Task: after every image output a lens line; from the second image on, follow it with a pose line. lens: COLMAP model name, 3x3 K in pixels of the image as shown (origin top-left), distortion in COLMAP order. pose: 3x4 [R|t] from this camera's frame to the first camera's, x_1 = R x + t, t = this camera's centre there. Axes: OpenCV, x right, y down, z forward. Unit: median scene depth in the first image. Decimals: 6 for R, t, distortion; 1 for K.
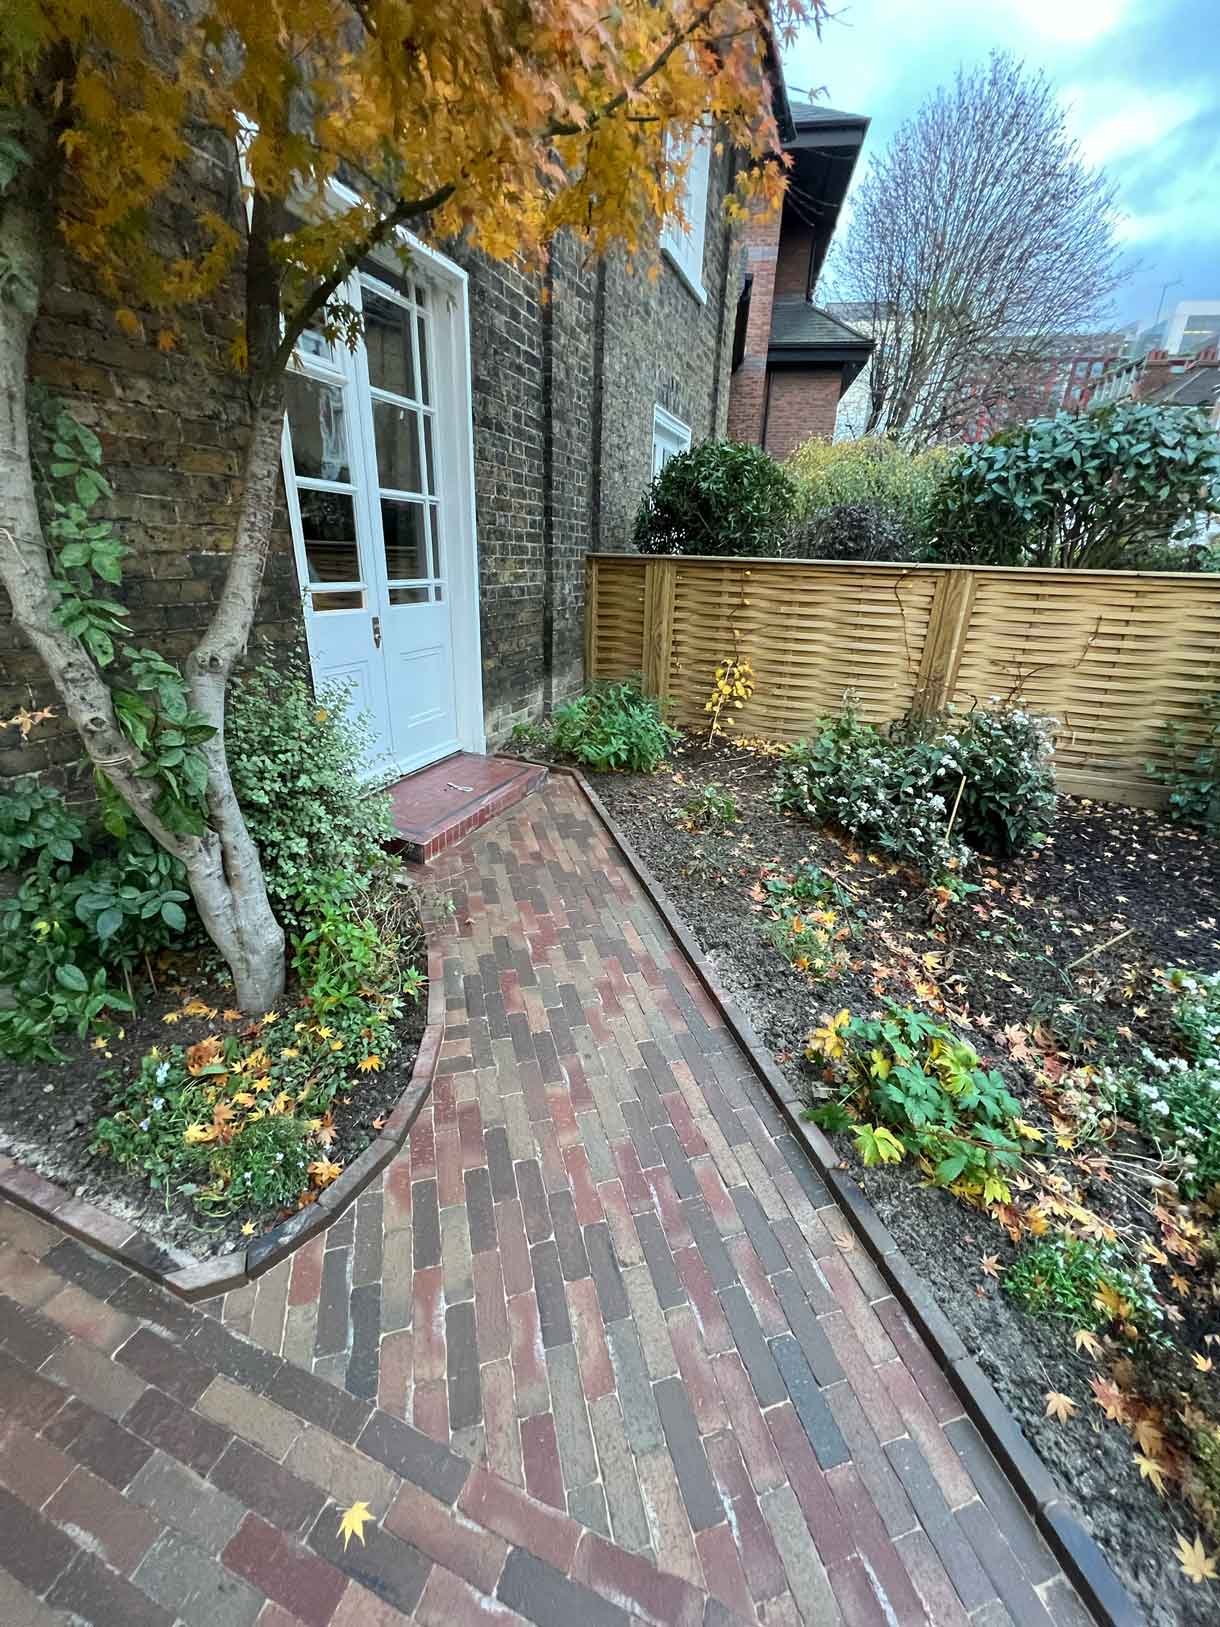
lens RADIAL K [[647.1, 0, 607.0], [0, 647.1, 817.0], [0, 0, 1]] dist [-0.002134, 0.000478]
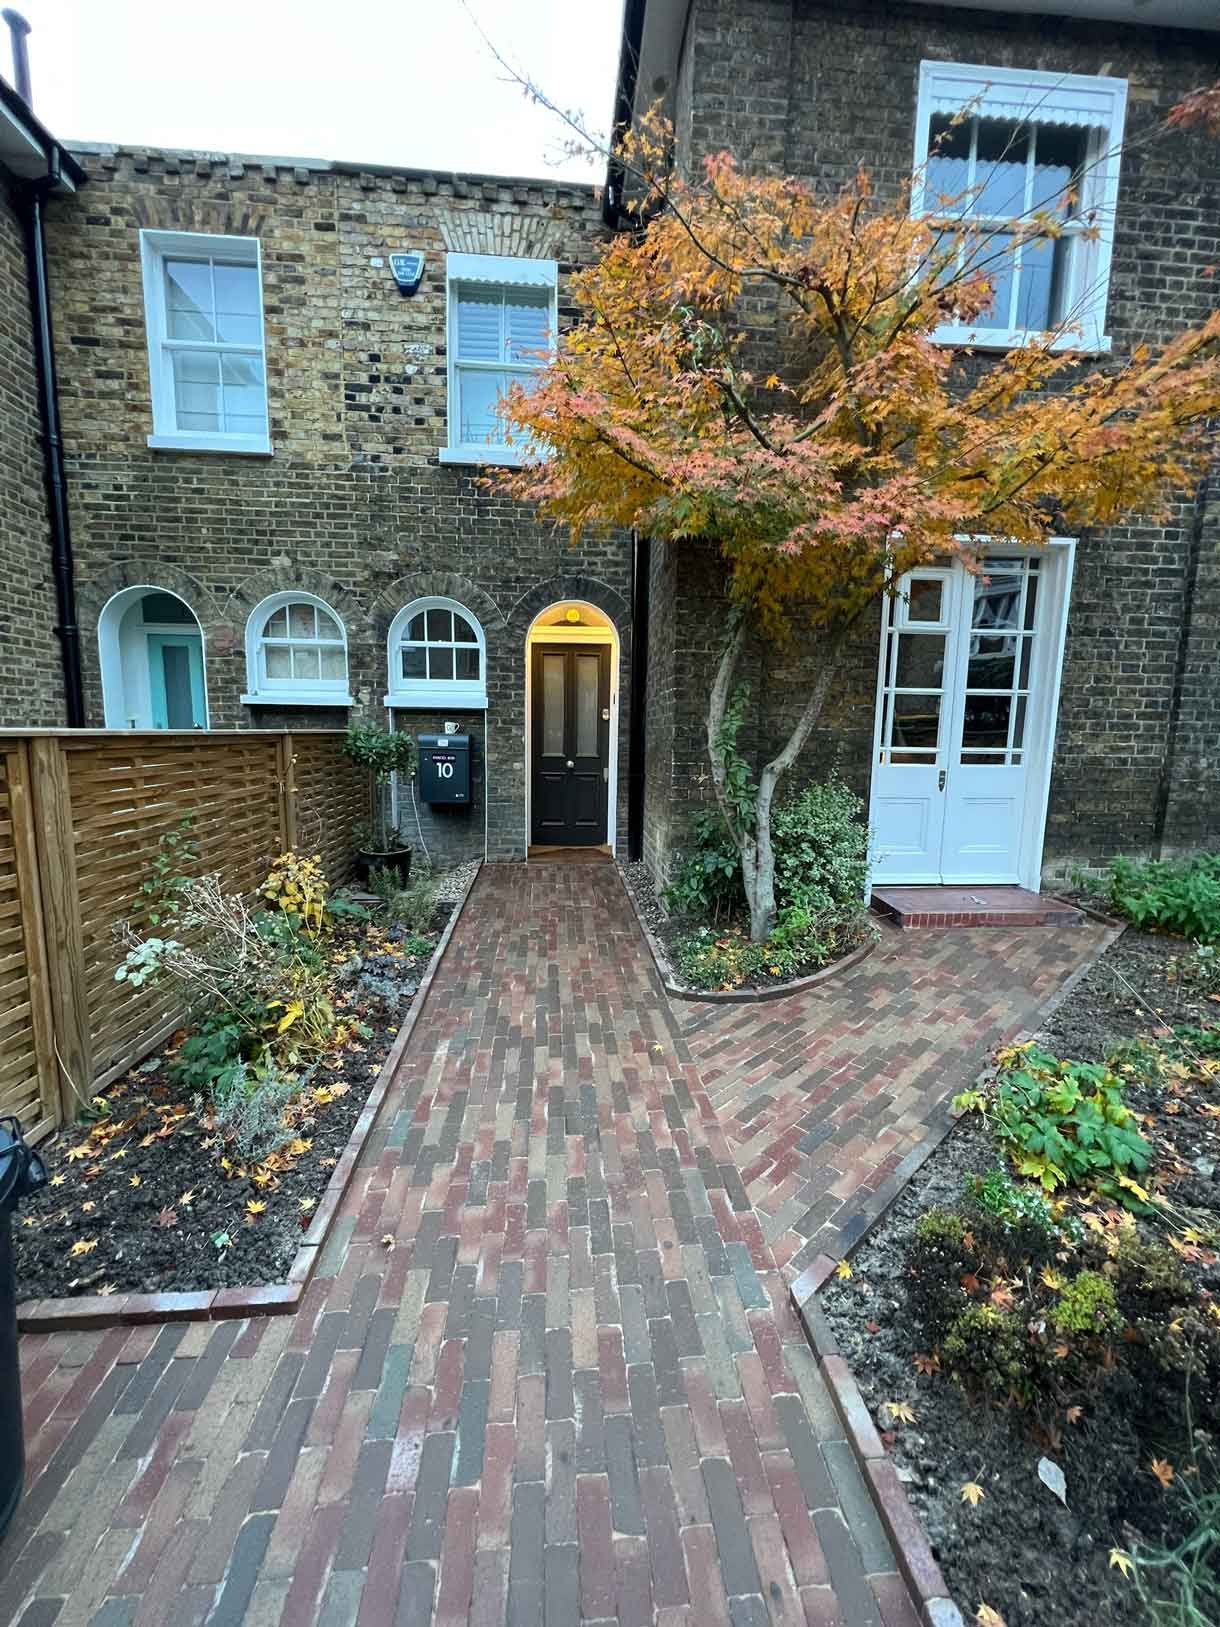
lens RADIAL K [[647.1, 0, 607.4], [0, 647.1, 817.2], [0, 0, 1]] dist [-0.002134, 0.000478]
pose [[0.433177, 0.091770, -0.896625, 0.651561], [-0.339207, 0.938262, -0.067846, 0.149700], [0.835043, 0.333531, 0.437562, -0.243252]]
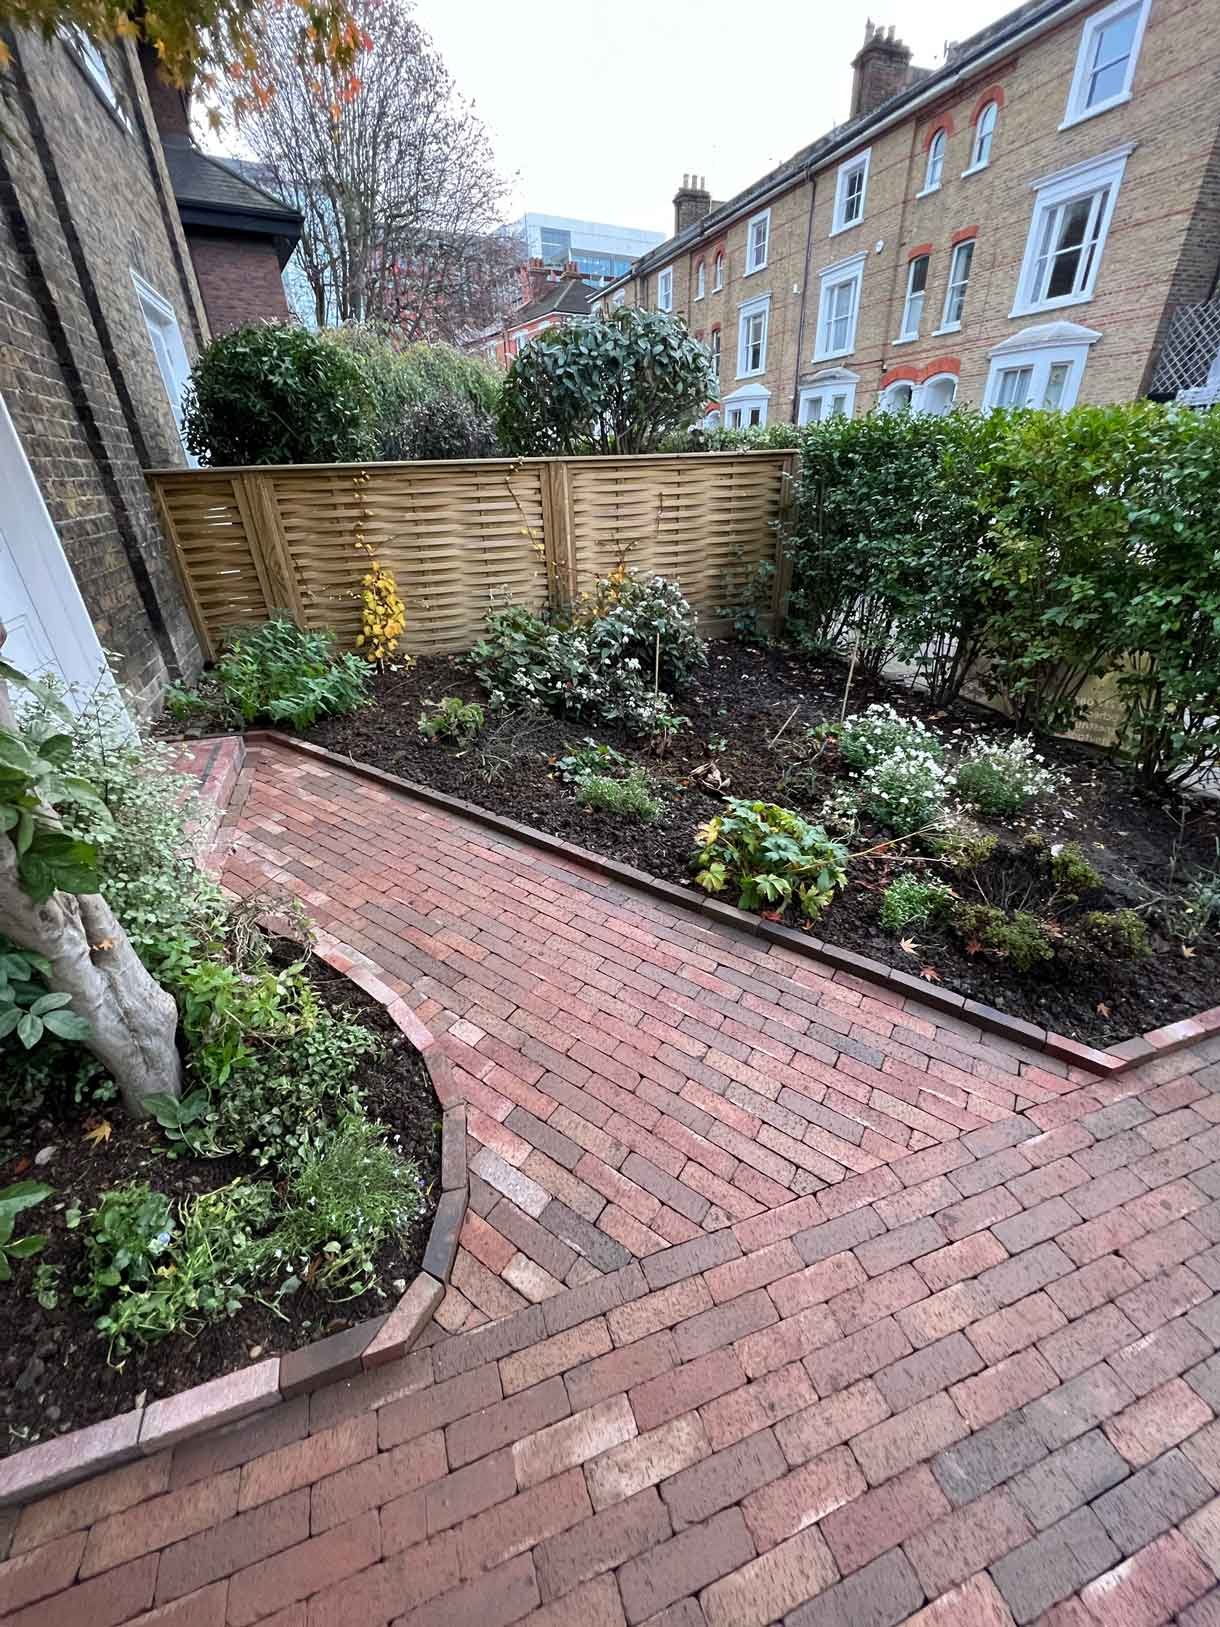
lens RADIAL K [[647.1, 0, 607.4], [0, 647.1, 818.0], [0, 0, 1]] dist [-0.002134, 0.000478]
pose [[0.758847, -0.358432, 0.543762, -0.284602], [0.292891, 0.933553, 0.206626, -0.015064], [-0.581692, 0.002465, 0.813405, 0.050998]]
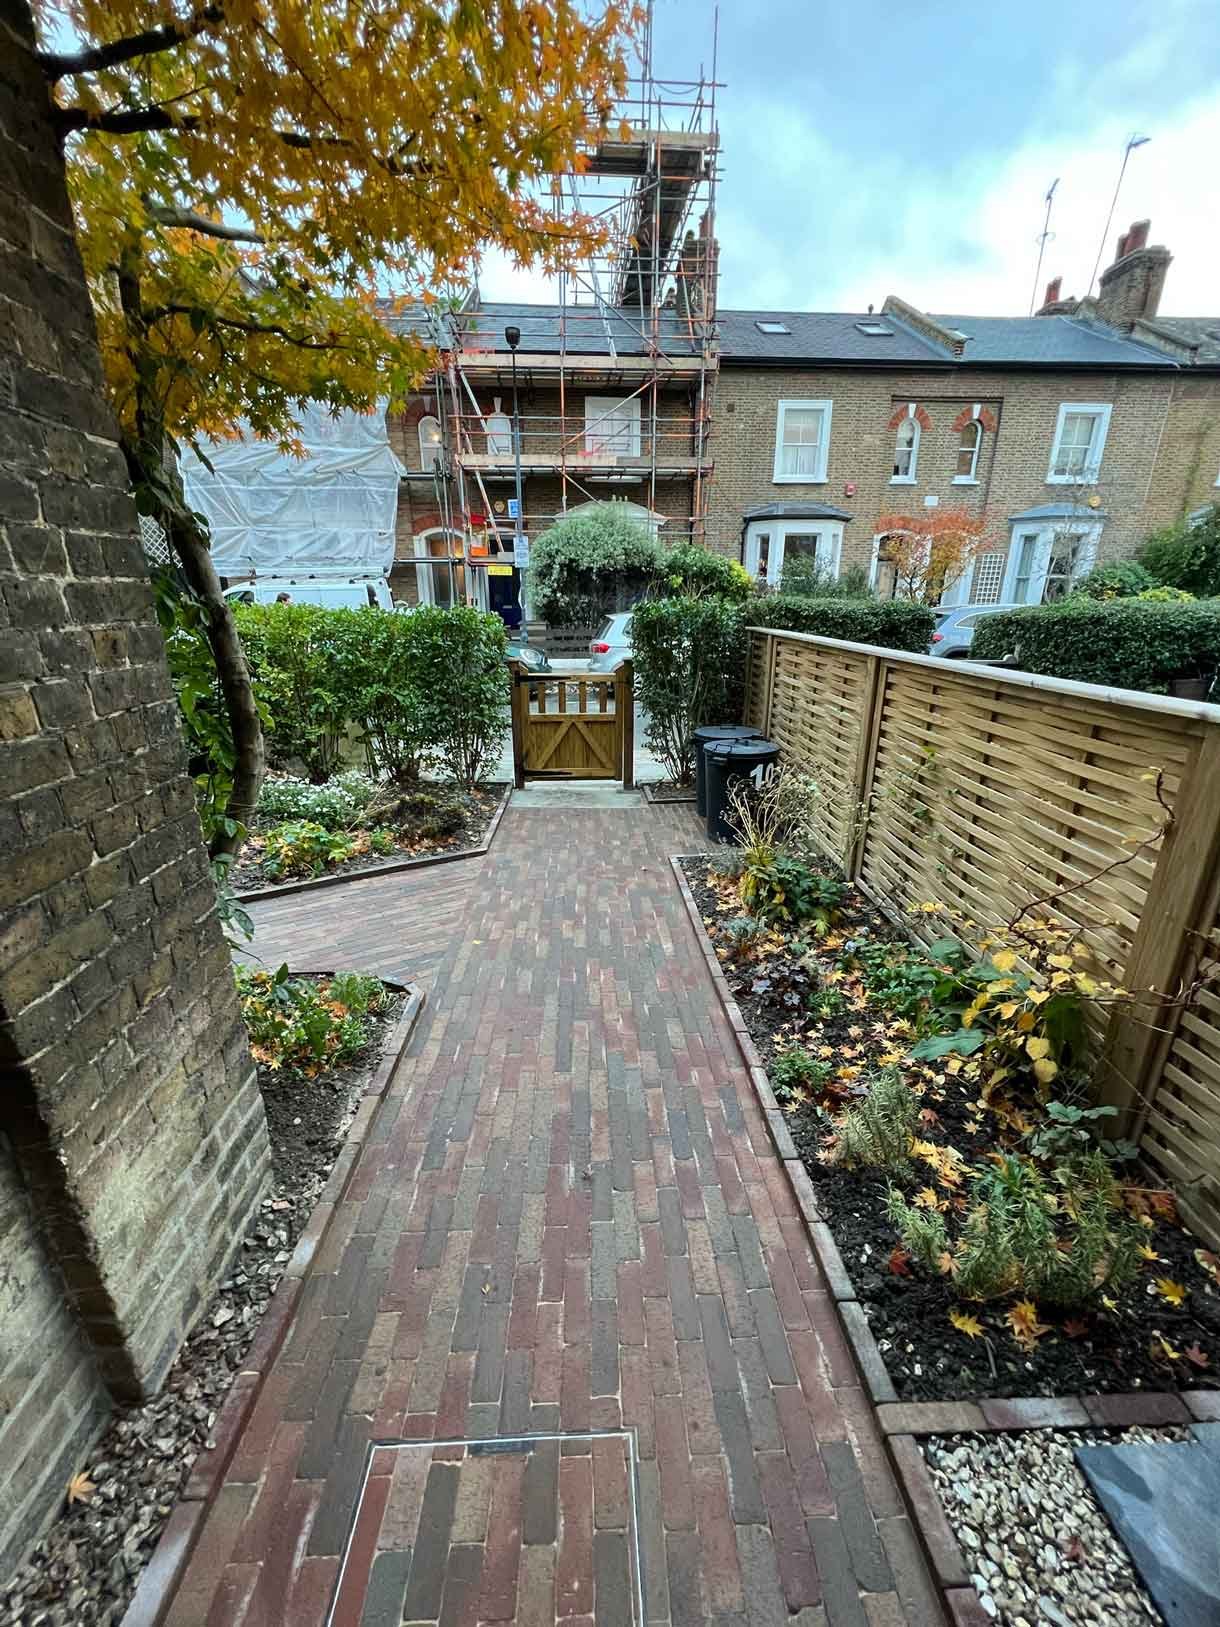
lens RADIAL K [[647.1, 0, 609.0], [0, 647.1, 819.3], [0, 0, 1]] dist [-0.002134, 0.000478]
pose [[-0.387026, -0.328100, 0.861720, -1.070497], [0.335922, 0.820153, 0.463147, -0.209723], [-0.858701, 0.468721, -0.207204, 0.284572]]
